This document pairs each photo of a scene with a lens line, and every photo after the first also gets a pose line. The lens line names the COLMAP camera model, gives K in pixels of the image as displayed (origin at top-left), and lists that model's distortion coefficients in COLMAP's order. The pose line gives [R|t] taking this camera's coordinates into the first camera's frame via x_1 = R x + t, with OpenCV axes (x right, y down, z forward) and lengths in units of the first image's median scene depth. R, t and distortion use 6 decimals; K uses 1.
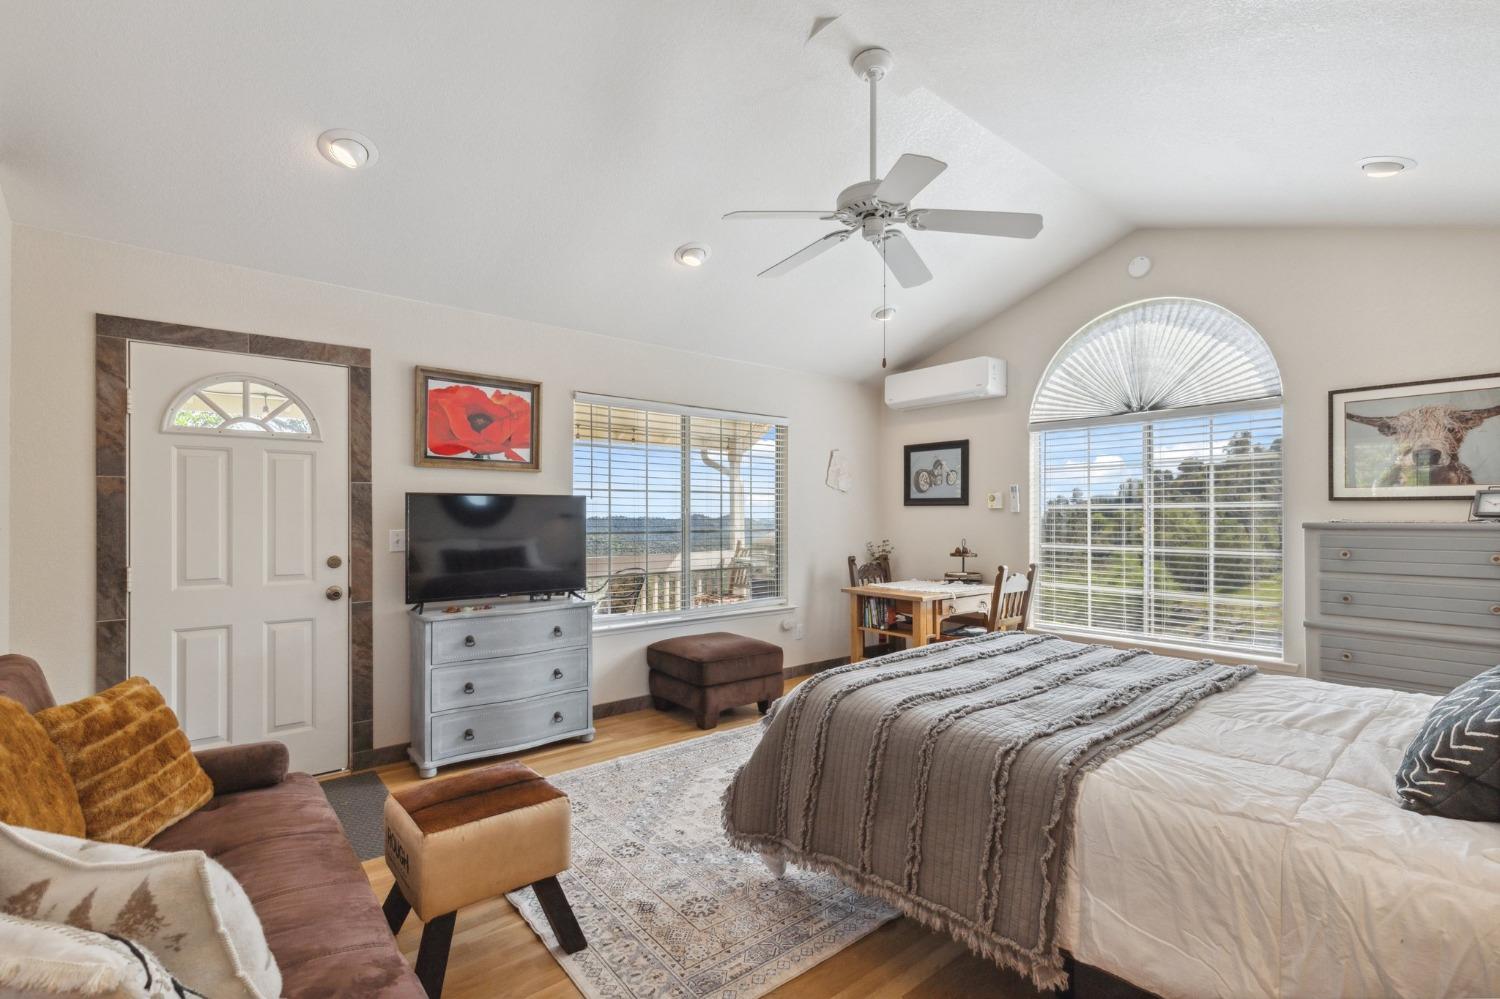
lens RADIAL K [[675.1, 0, 756.1], [0, 675.1, 510.4], [0, 0, 1]] dist [0.006410, 0.000461]
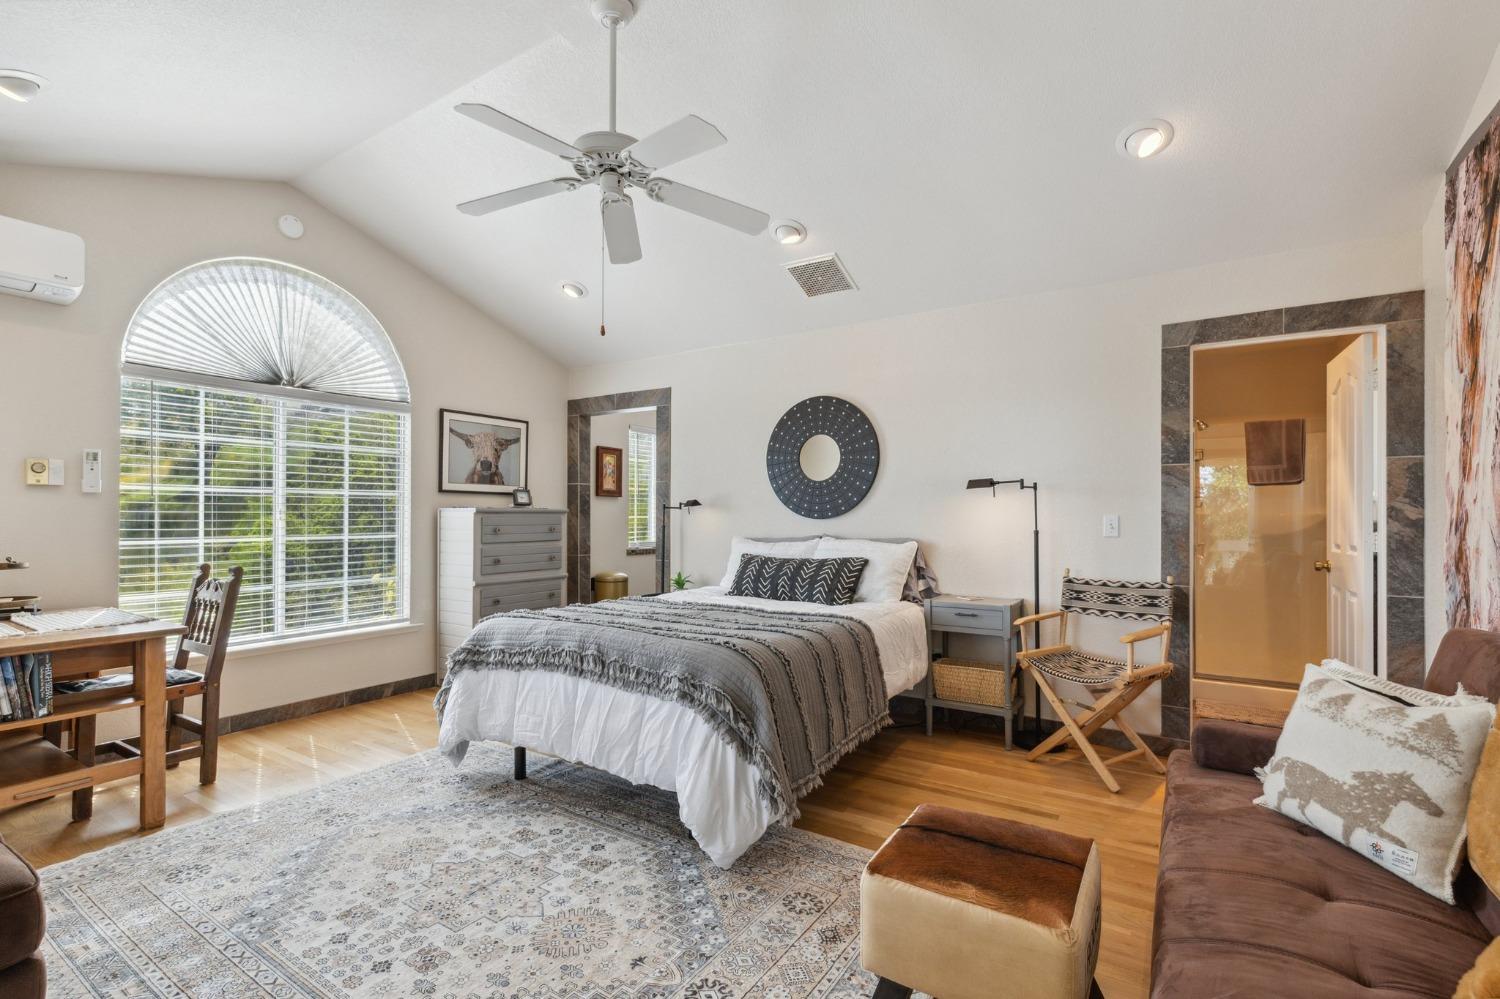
lens RADIAL K [[675.1, 0, 756.3], [0, 675.1, 507.1], [0, 0, 1]] dist [0.006410, 0.000461]
pose [[-0.304469, 0.009380, 0.952476, -0.546291], [-0.009480, 0.999872, -0.012877, 0.024095], [-0.952475, -0.012950, -0.304342, 0.764784]]
